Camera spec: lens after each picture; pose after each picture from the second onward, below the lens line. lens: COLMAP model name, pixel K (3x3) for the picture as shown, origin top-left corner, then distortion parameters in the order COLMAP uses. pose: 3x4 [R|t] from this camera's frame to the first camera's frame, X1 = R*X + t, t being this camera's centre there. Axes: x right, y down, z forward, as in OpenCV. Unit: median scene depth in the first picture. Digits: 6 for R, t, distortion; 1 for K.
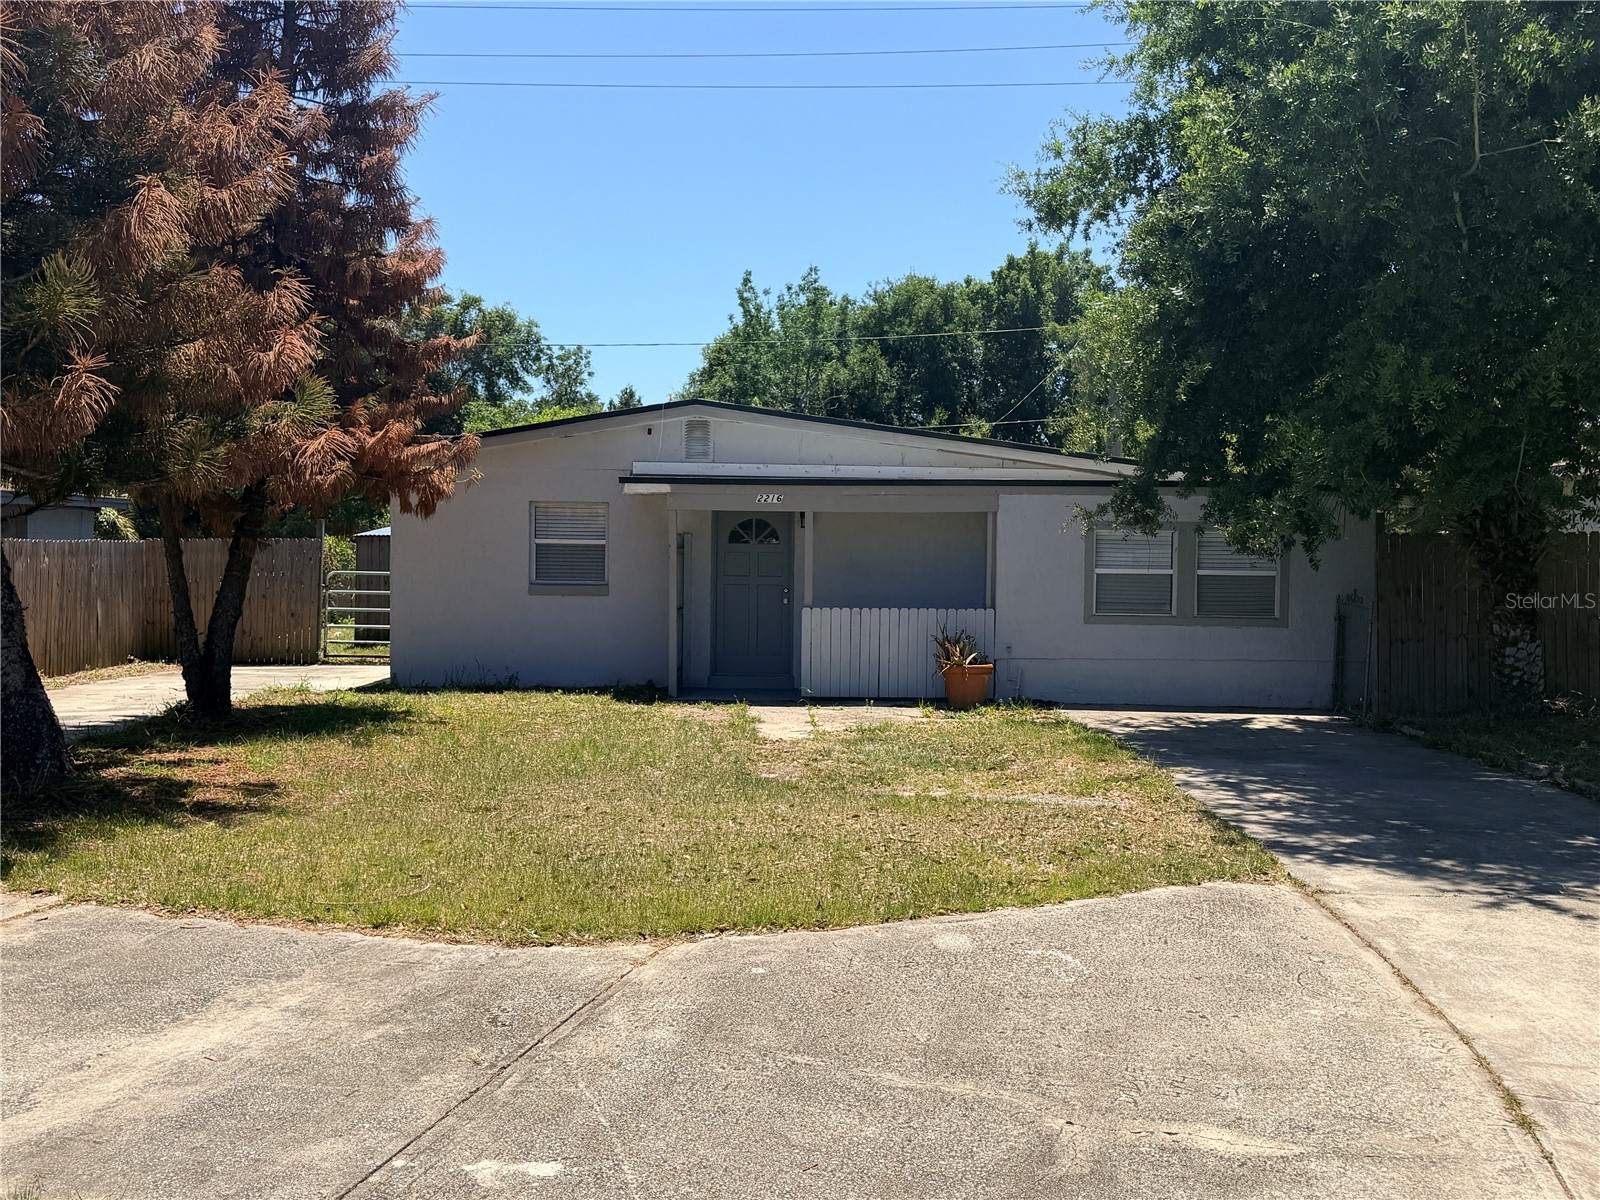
lens RADIAL K [[1568.0, 0, 810.3], [0, 1568.0, 608.5], [0, 0, 1]] dist [0.111001, -0.182266]
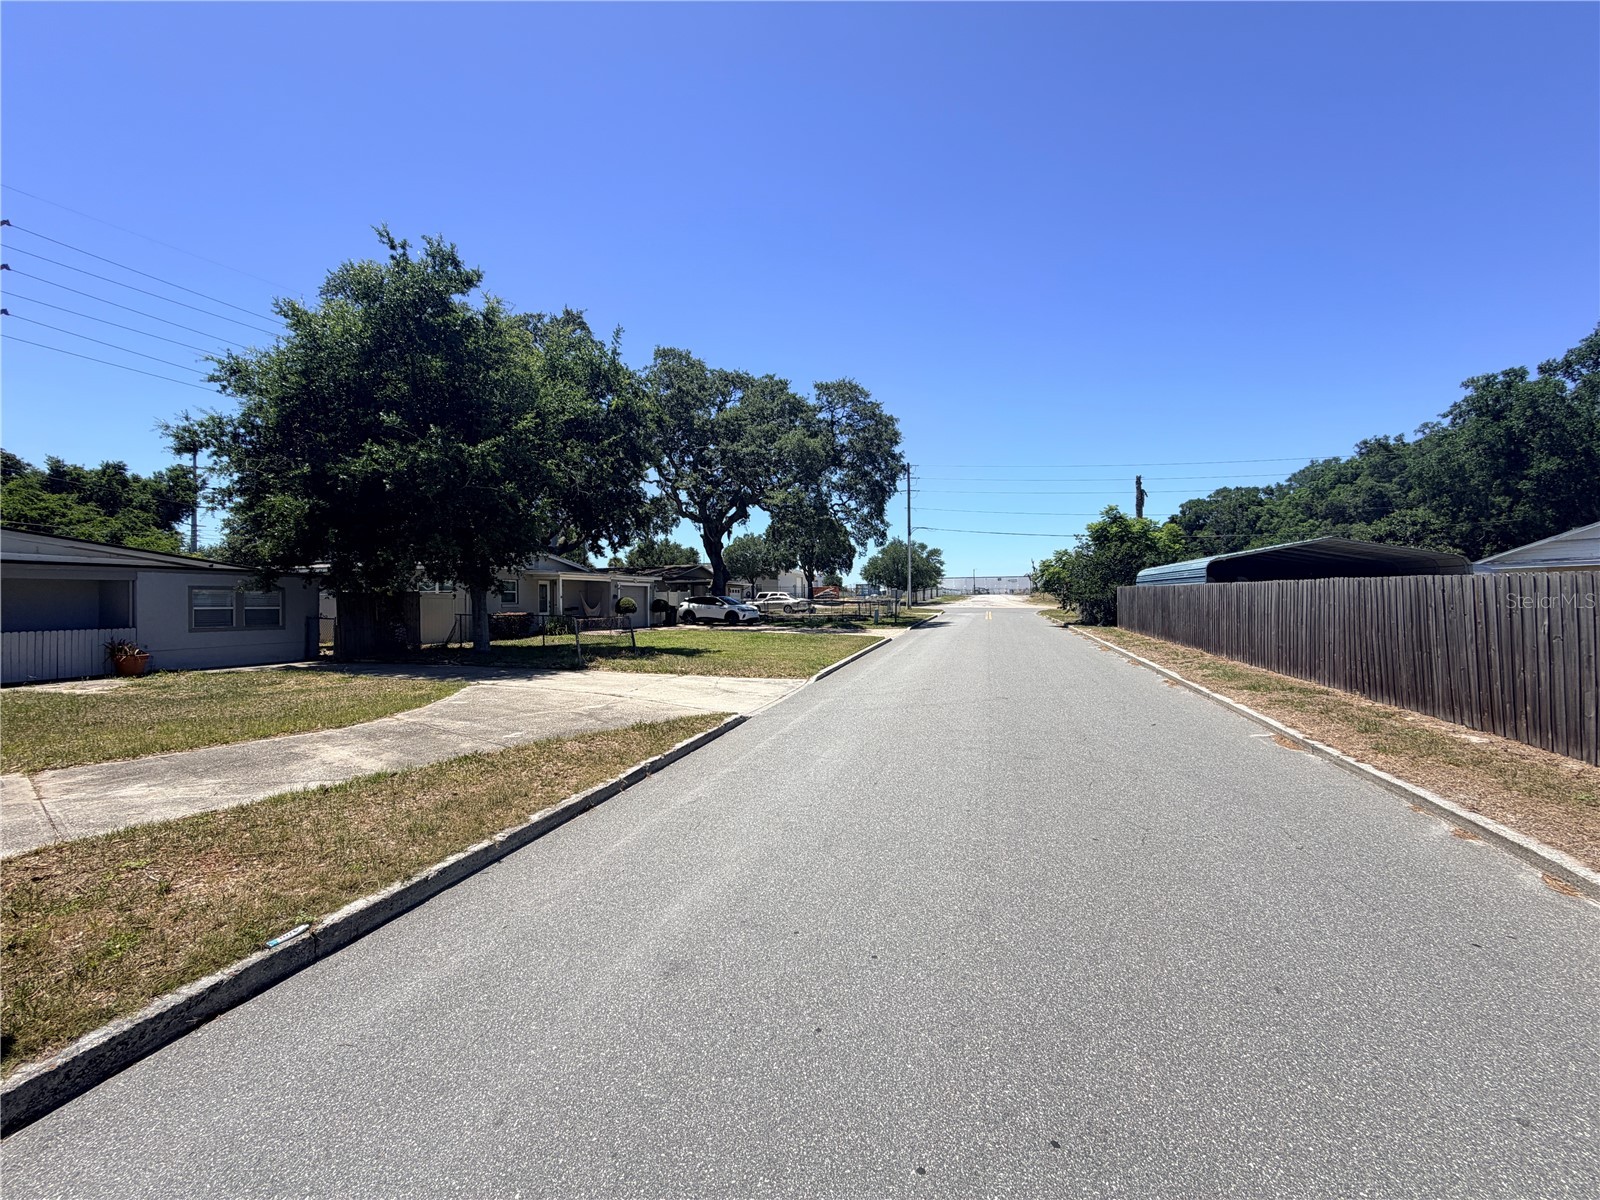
lens RADIAL K [[639.7, 0, 795.2], [0, 639.7, 606.3], [0, 0, 1]] dist [-0.000920, -0.000110]
pose [[0.278451, -0.016705, 0.960305, -0.662493], [0.048115, 0.998836, 0.003424, 0.015929], [-0.959245, 0.045252, 0.278930, -0.078602]]
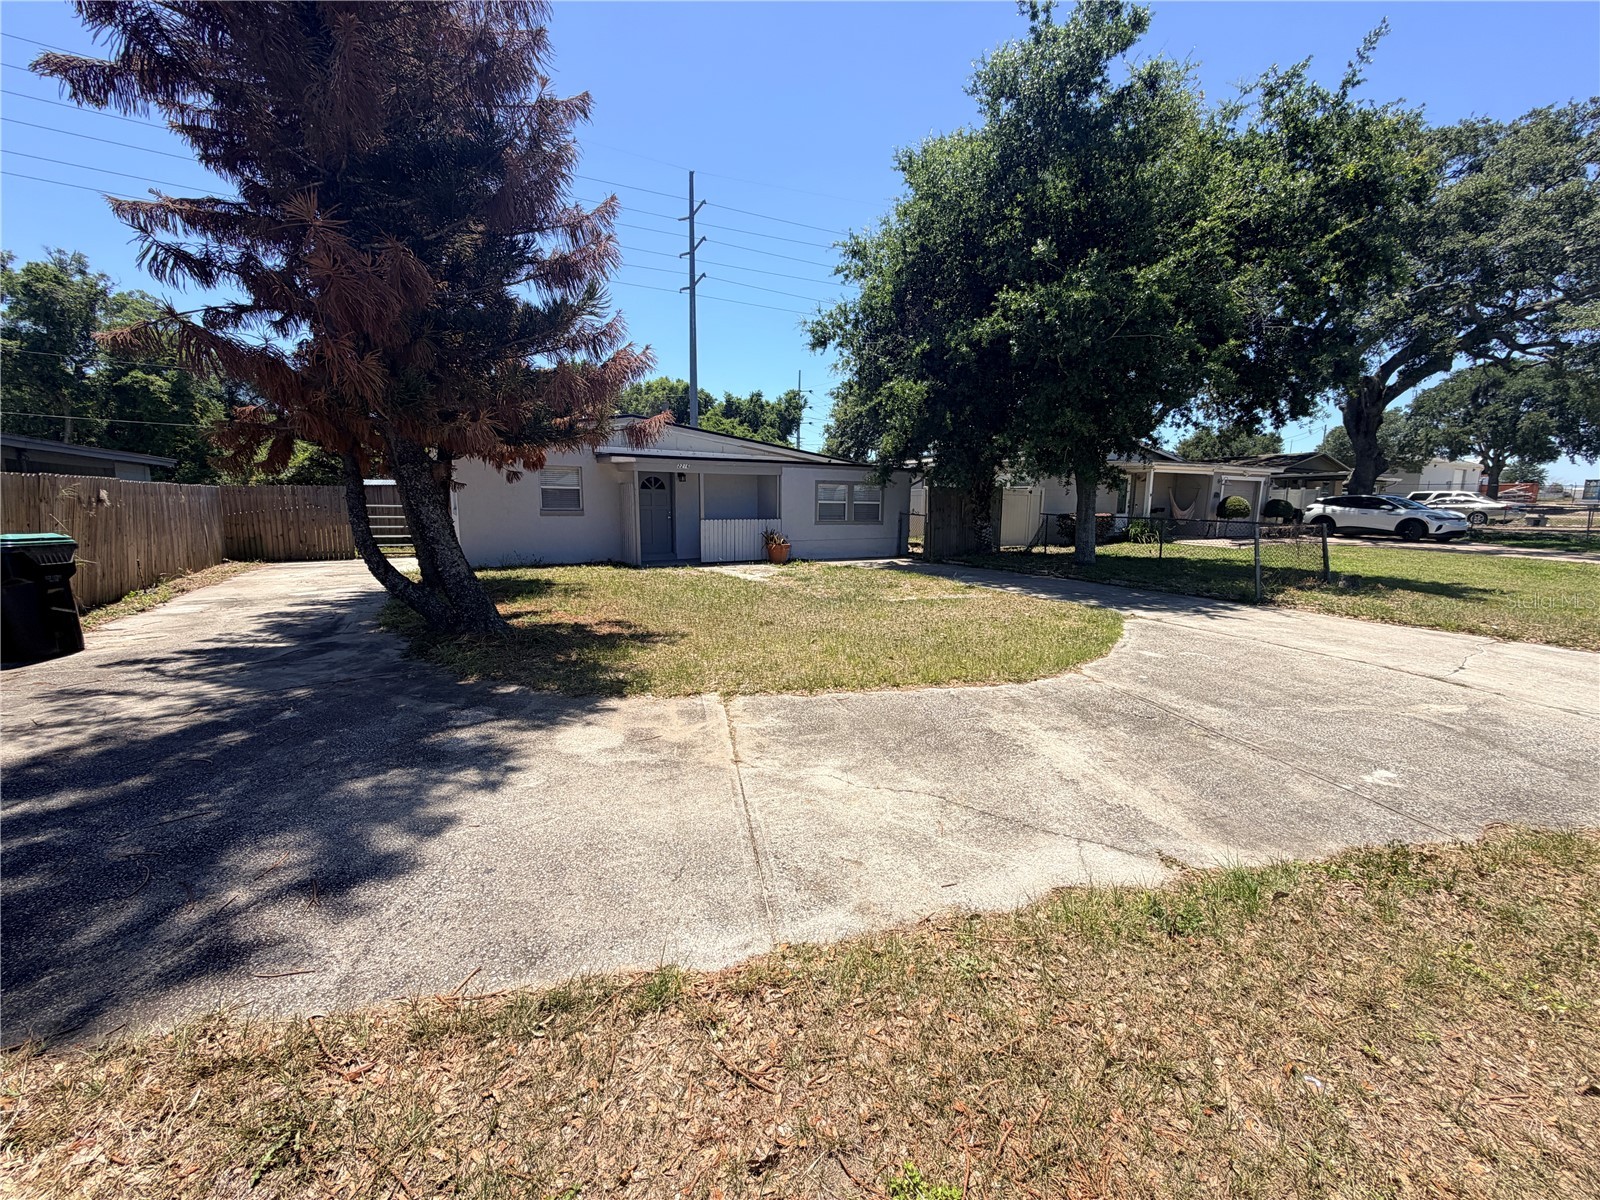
lens RADIAL K [[639.7, 0, 795.2], [0, 639.7, 606.3], [0, 0, 1]] dist [-0.000920, -0.000110]
pose [[0.860569, -0.083551, 0.502435, -0.507655], [0.018879, 0.991008, 0.132461, 0.004753], [-0.508984, -0.104506, 0.854408, 0.289828]]
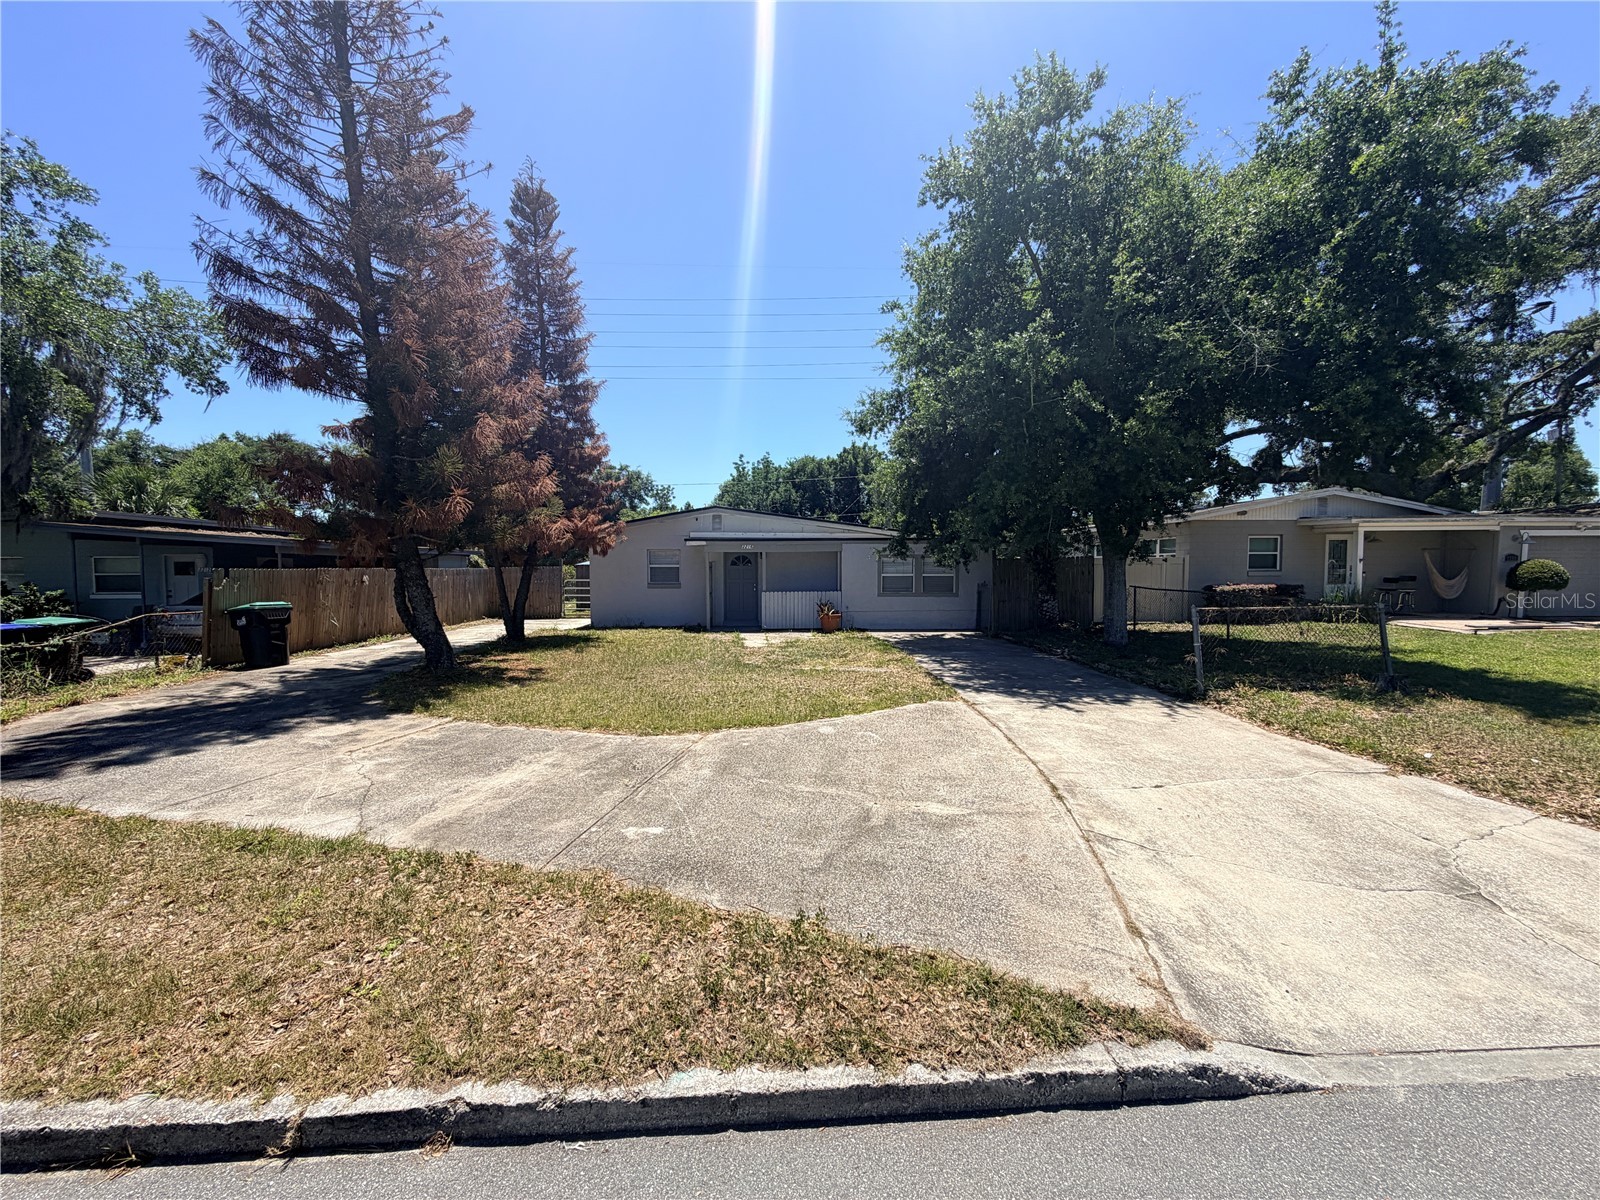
lens RADIAL K [[639.7, 0, 795.2], [0, 639.7, 606.3], [0, 0, 1]] dist [-0.000920, -0.000110]
pose [[0.998812, -0.016754, 0.045764, 0.000870], [0.015730, 0.999620, 0.022650, 0.000314], [-0.046127, -0.021904, 0.998695, 0.018797]]
